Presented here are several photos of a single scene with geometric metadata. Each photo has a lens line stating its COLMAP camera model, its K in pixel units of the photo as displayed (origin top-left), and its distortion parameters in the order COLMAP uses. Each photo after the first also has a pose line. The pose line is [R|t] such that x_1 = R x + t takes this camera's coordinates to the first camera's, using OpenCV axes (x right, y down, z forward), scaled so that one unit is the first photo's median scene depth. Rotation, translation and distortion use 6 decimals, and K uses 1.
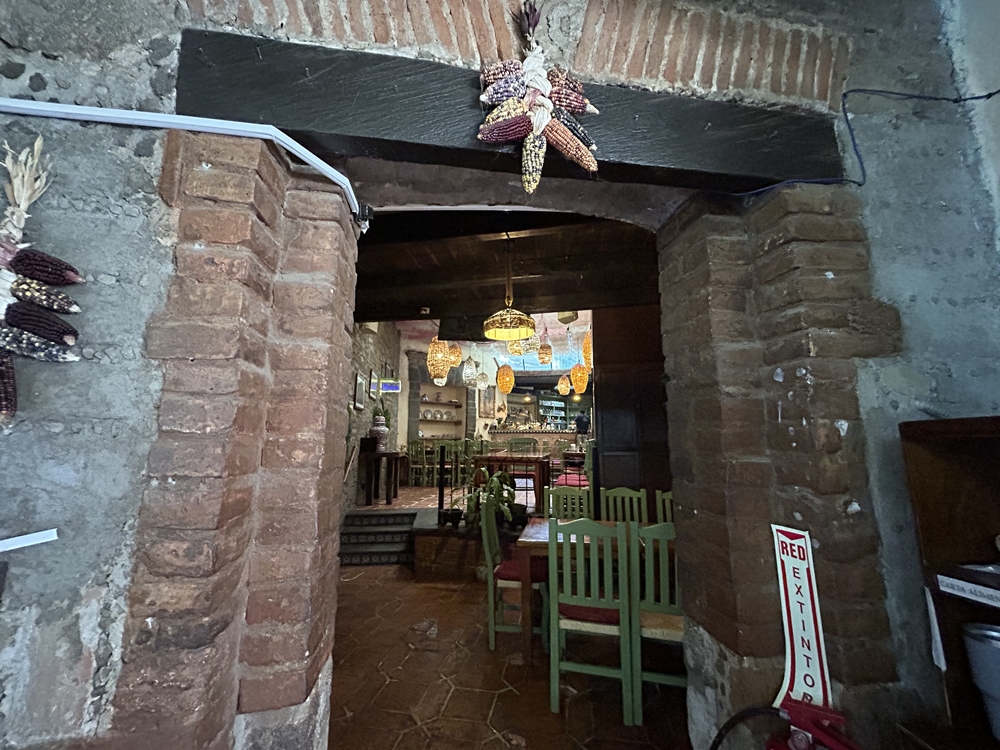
lens RADIAL K [[404.3, 0, 499.1], [0, 404.3, 371.2], [0, 0, 1]] dist [-0.000186, -0.000947]
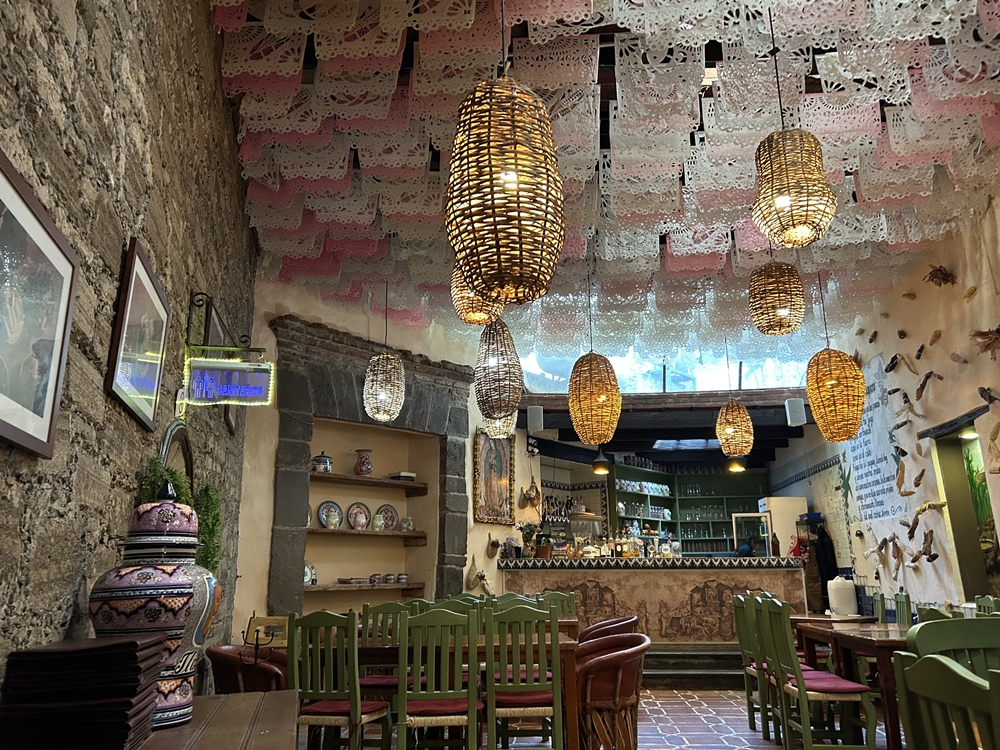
lens RADIAL K [[764.8, 0, 497.2], [0, 764.8, 375.4], [0, 0, 1]] dist [0.062156, 0.001058]
pose [[0.995546, 0.013314, 0.093329, -0.099729], [-0.005499, 0.996493, -0.083492, 0.044968], [-0.094114, 0.082607, 0.992128, 0.349744]]
